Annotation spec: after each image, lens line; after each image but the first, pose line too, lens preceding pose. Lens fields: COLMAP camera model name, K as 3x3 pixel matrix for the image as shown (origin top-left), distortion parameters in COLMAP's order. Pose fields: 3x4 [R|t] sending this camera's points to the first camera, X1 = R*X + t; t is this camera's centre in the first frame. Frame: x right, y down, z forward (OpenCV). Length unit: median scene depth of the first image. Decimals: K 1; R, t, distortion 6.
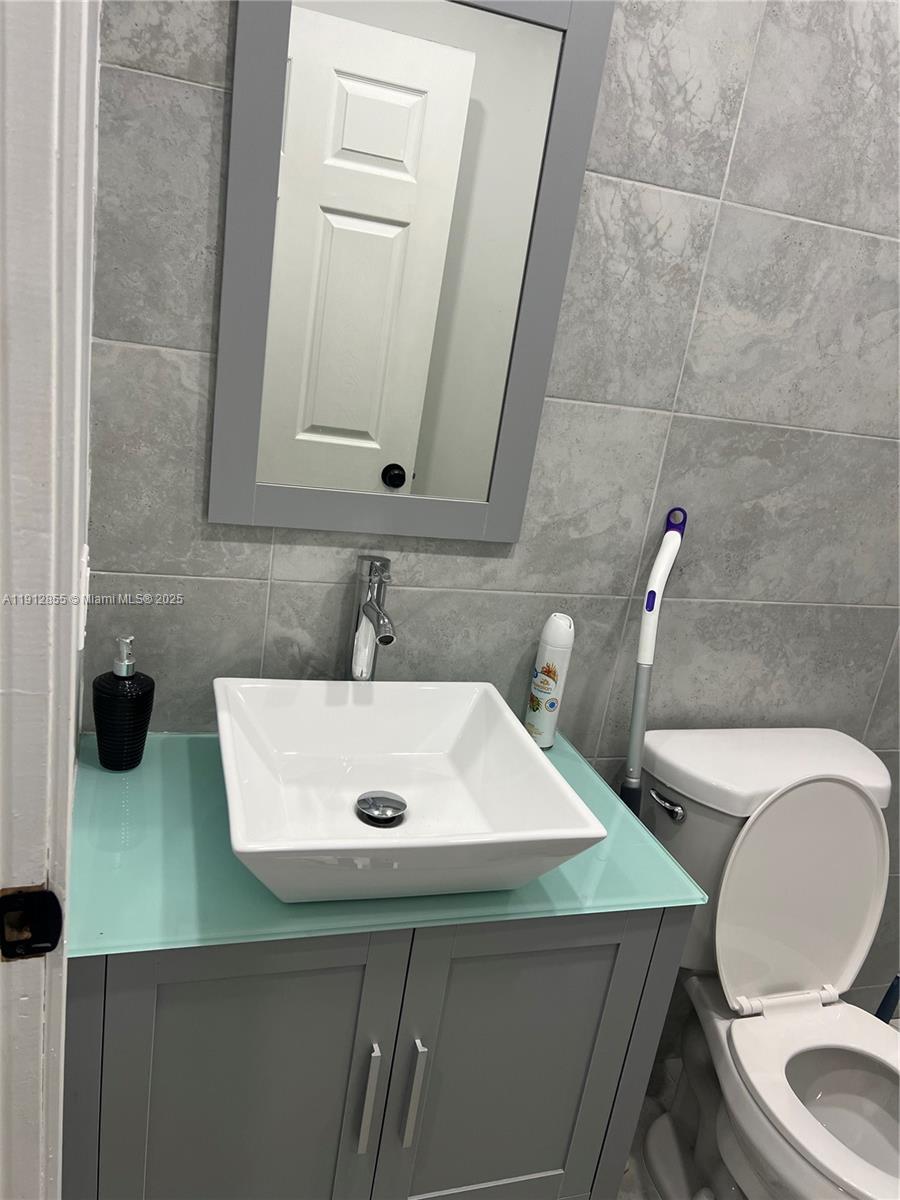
lens RADIAL K [[951.5, 0, 433.0], [0, 951.5, 599.4], [0, 0, 1]] dist [0.047830, -0.045653]
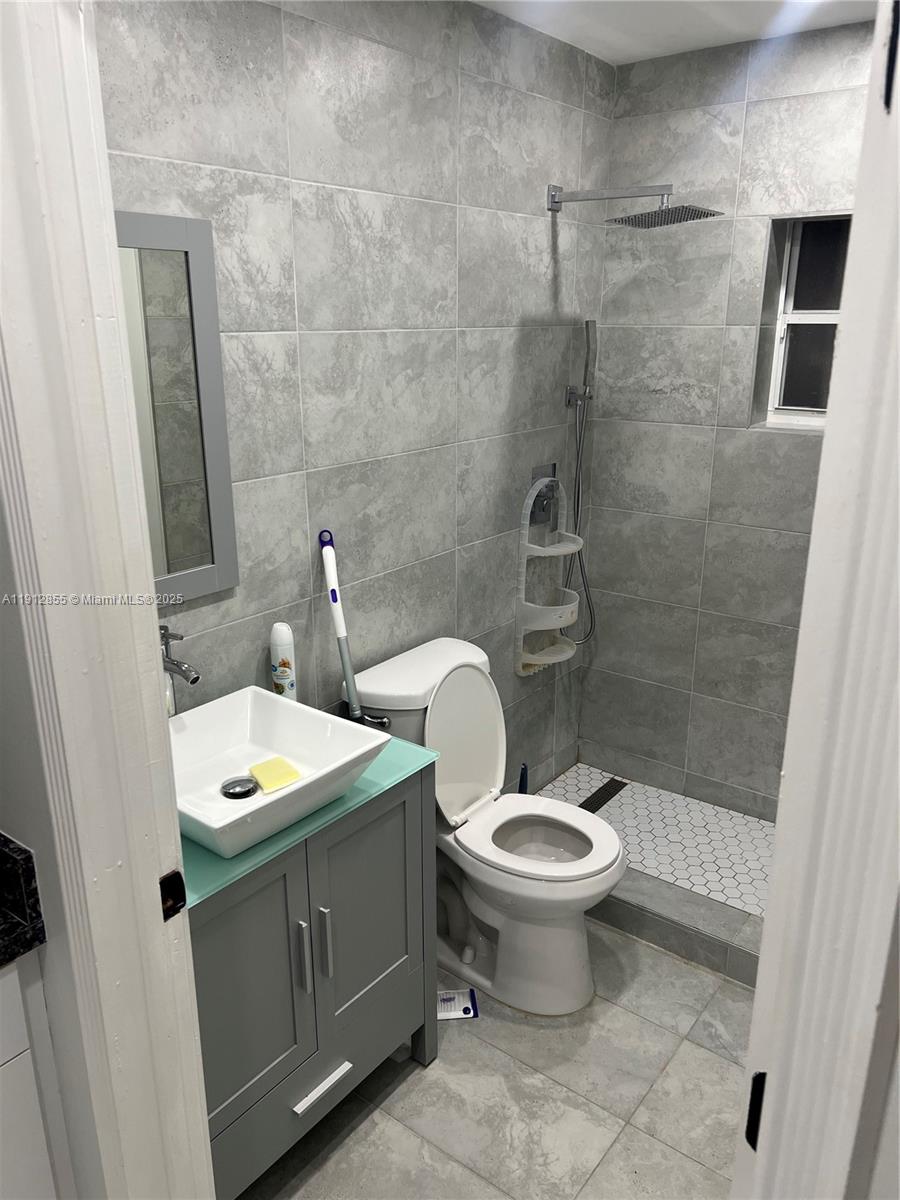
lens RADIAL K [[917.4, 0, 450.0], [0, 917.4, 600.0], [0, 0, 1]] dist [0.089334, -0.004999]
pose [[0.819239, -0.308591, 0.483342, -0.320585], [0.293524, 0.949734, 0.108853, -0.094908], [-0.492637, 0.052696, 0.868638, -0.346628]]
